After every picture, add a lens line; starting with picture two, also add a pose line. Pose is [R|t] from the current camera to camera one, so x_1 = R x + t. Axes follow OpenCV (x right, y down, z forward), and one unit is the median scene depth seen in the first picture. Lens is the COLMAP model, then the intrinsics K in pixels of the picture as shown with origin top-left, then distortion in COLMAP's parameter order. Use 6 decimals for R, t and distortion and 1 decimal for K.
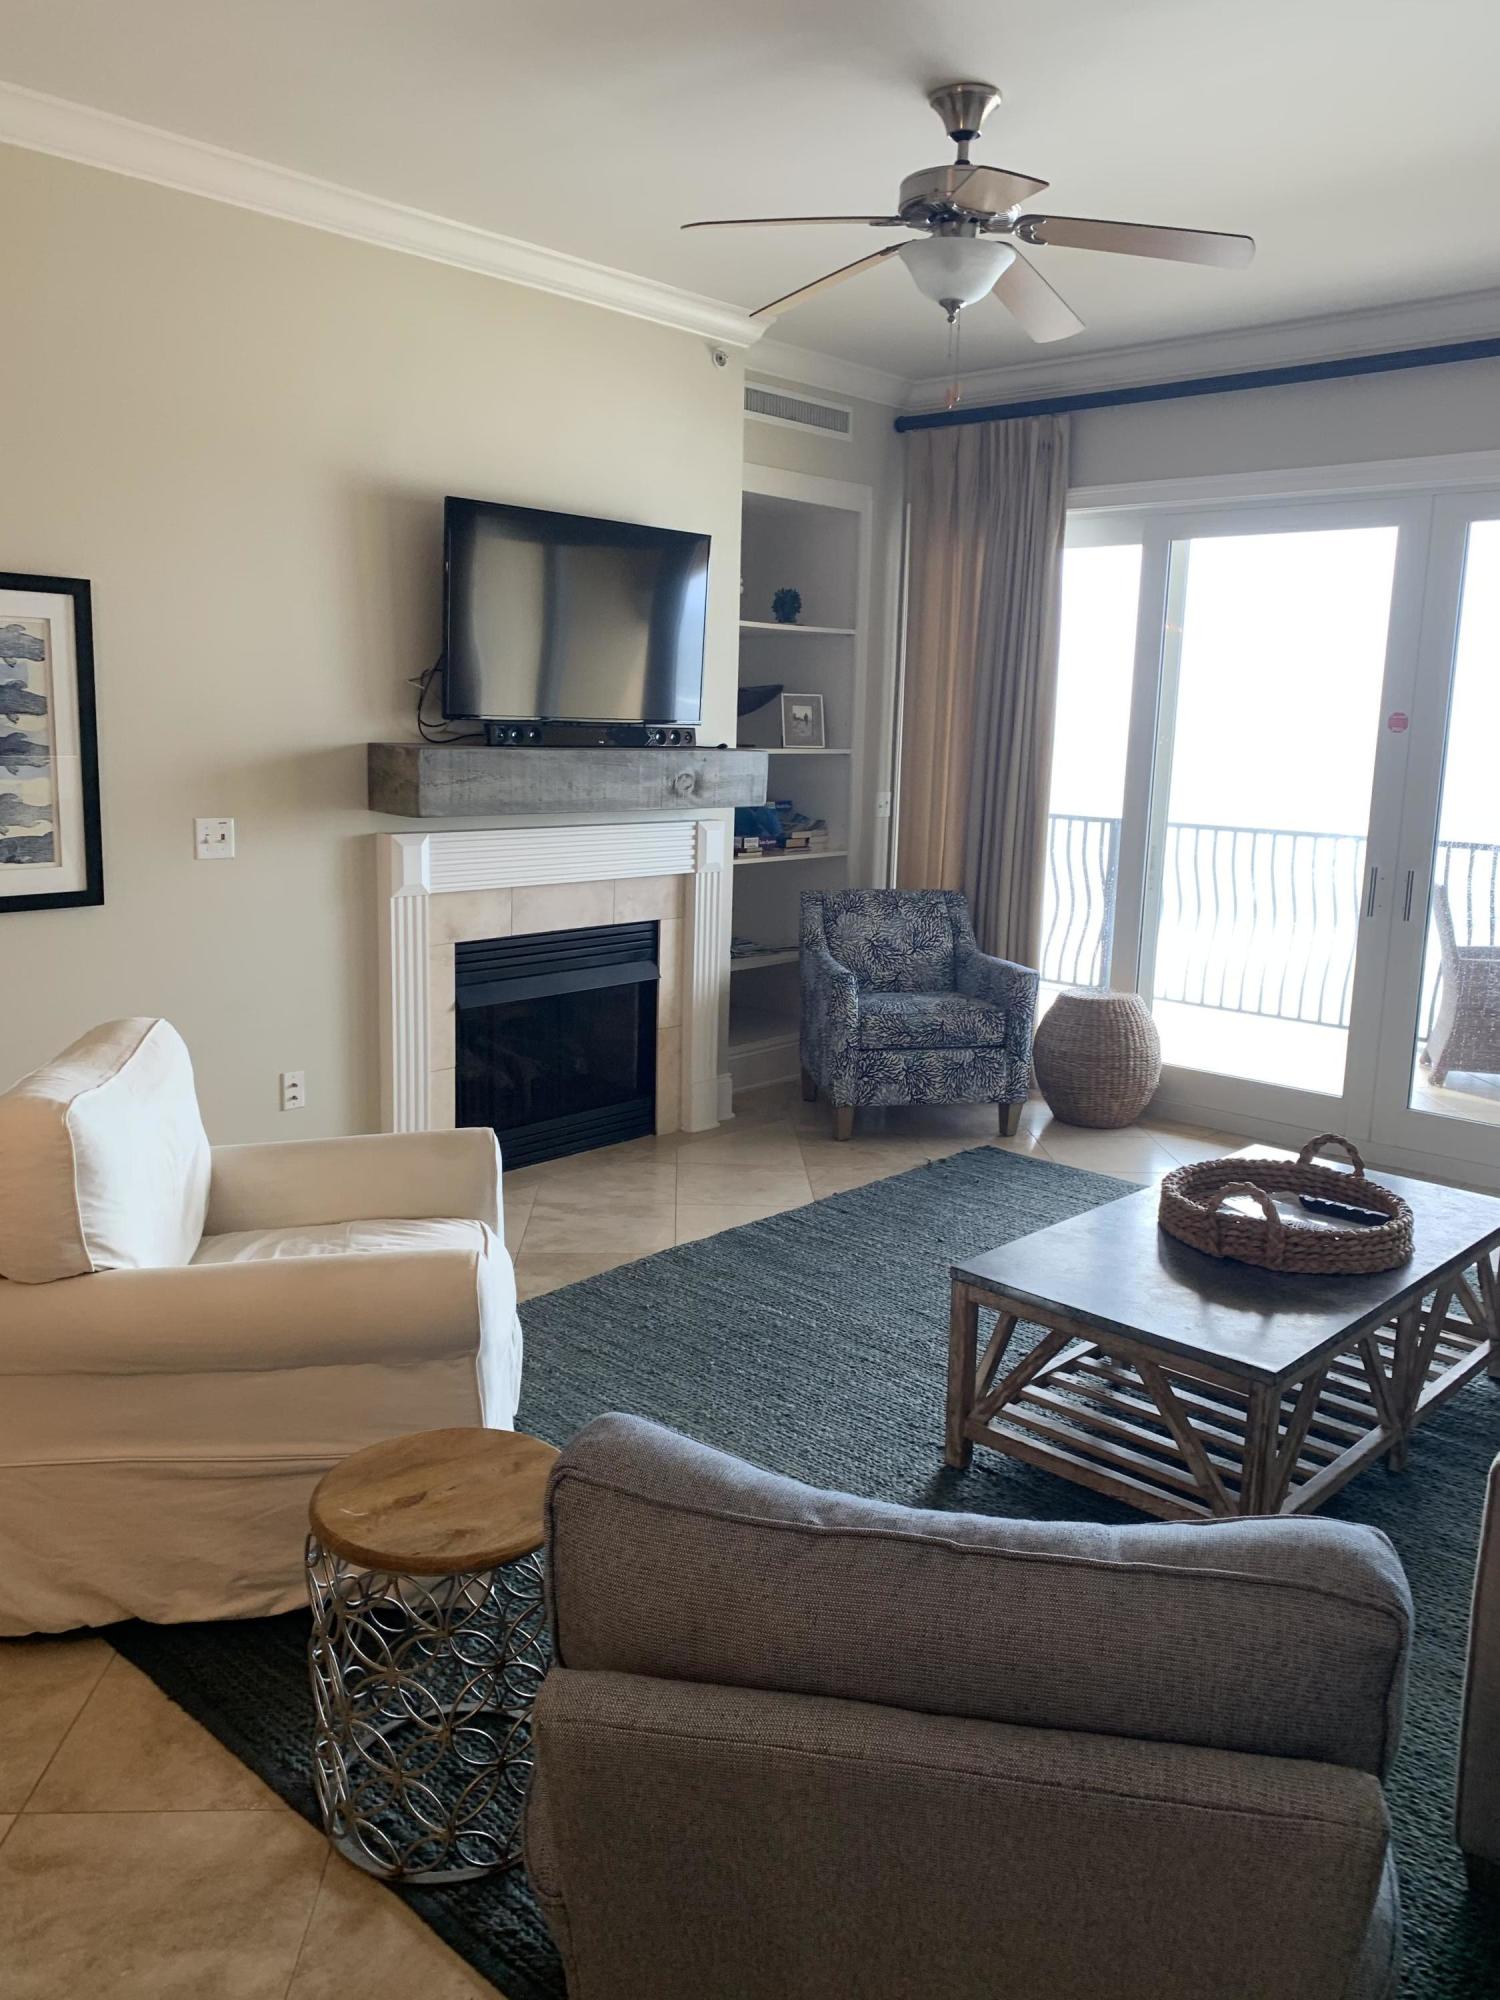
lens RADIAL K [[1533.0, 0, 743.2], [0, 1533.0, 994.7], [0, 0, 1]] dist [0.040913, -0.015520]
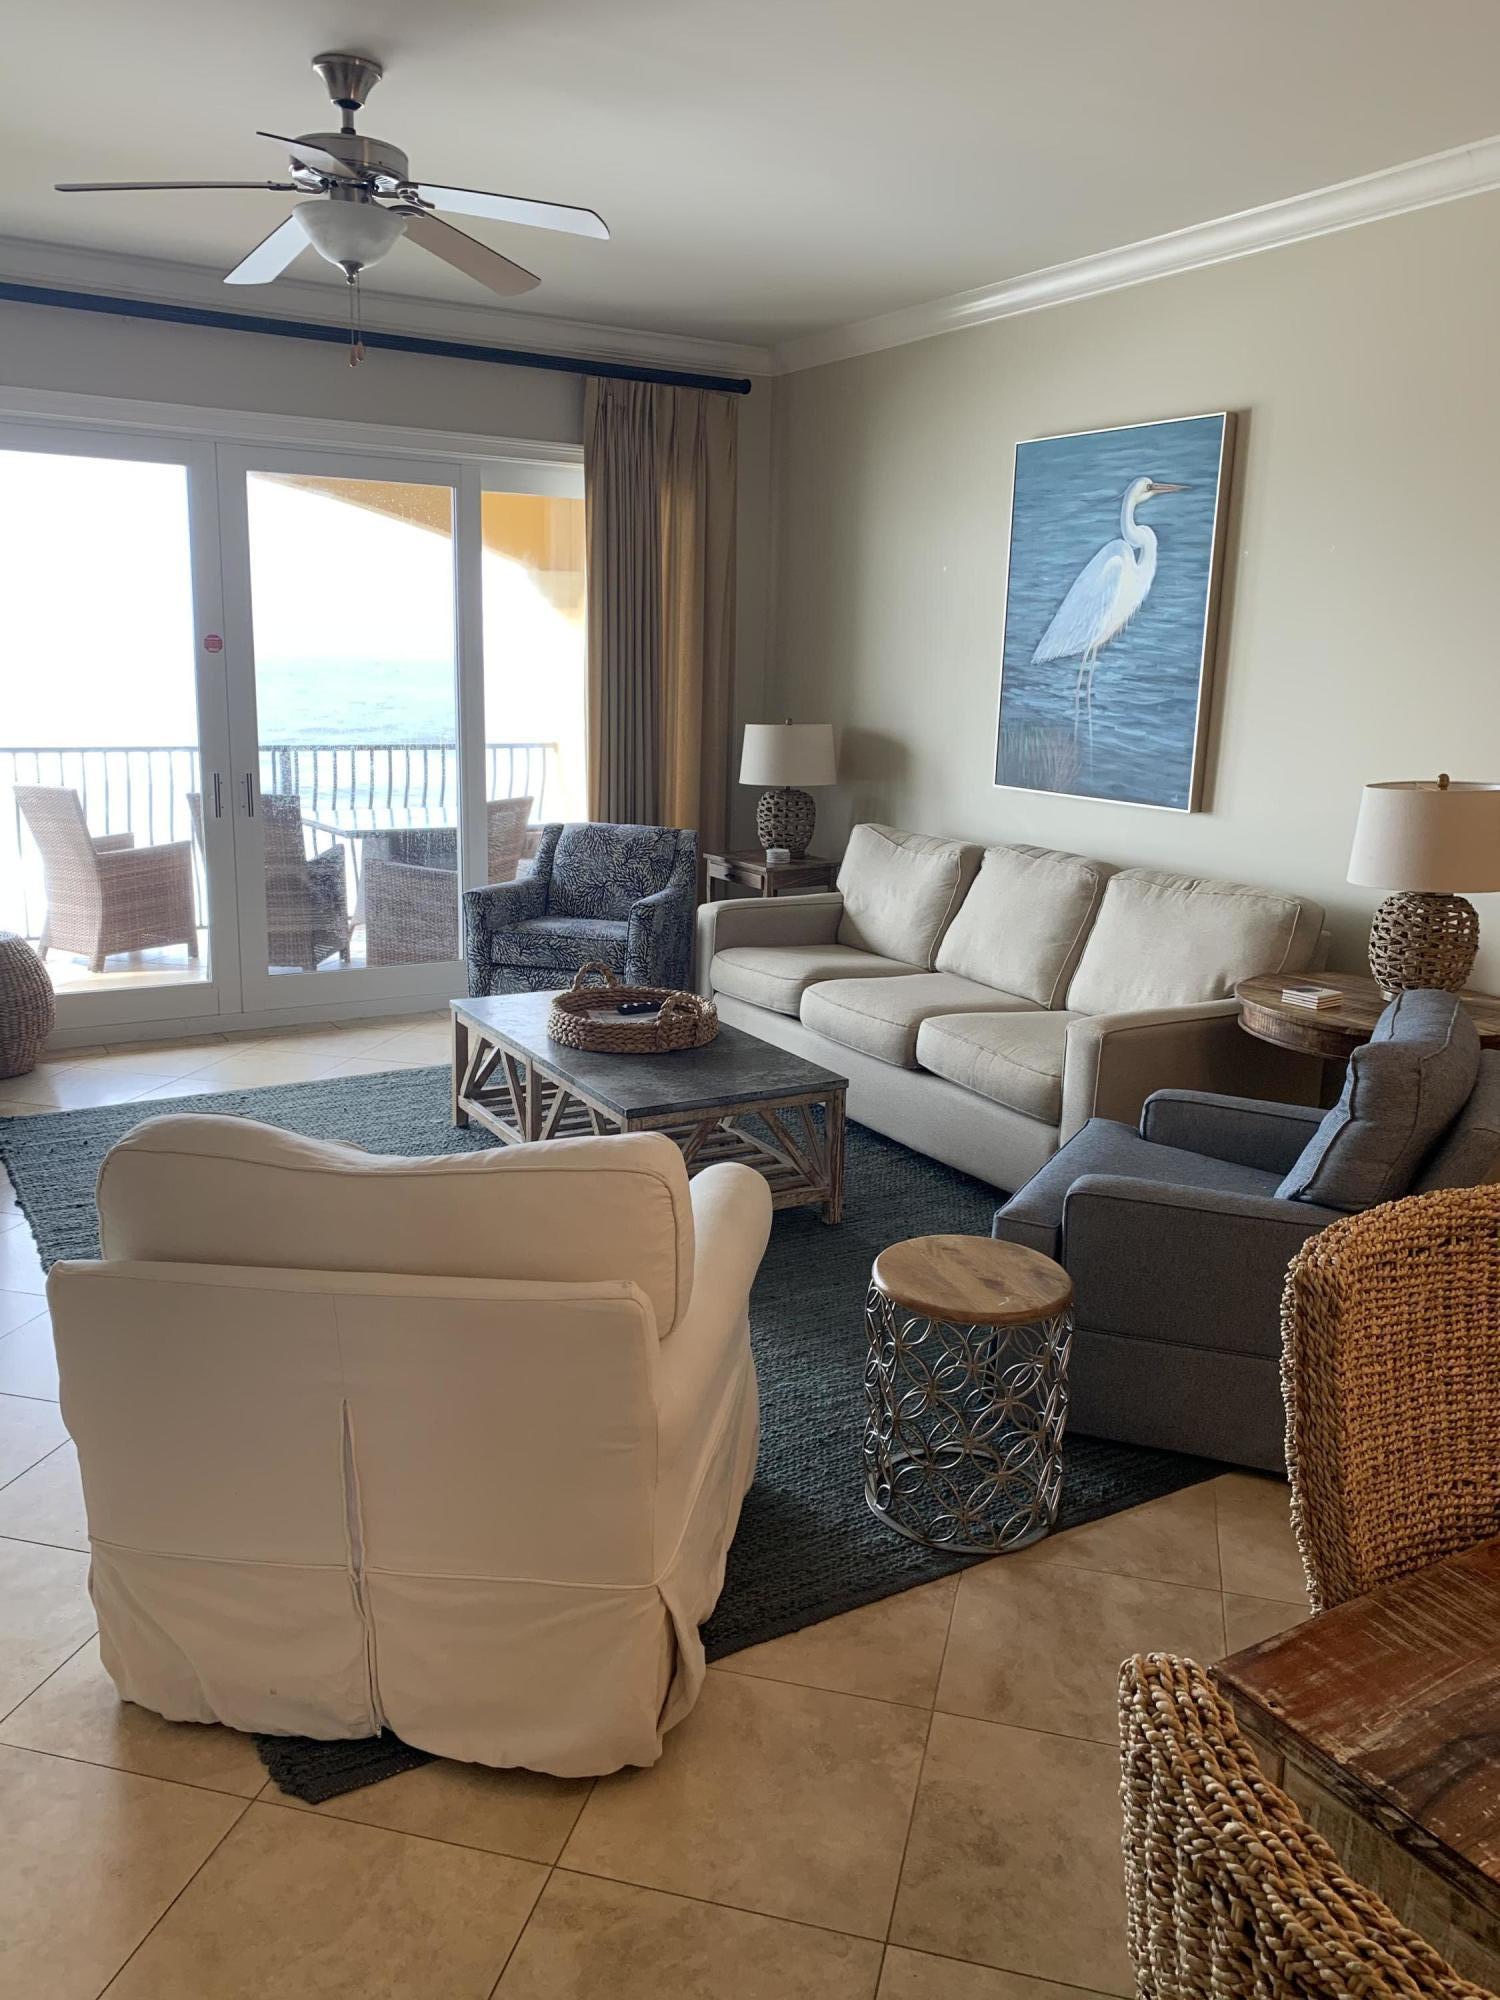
lens RADIAL K [[1533.0, 0, 742.6], [0, 1533.0, 999.9], [0, 0, 1]] dist [0.040913, -0.015520]
pose [[0.281154, -0.233403, 0.930847, -0.851005], [0.157107, 0.968081, 0.195286, -0.121791], [-0.946715, 0.091337, 0.308849, 0.447551]]
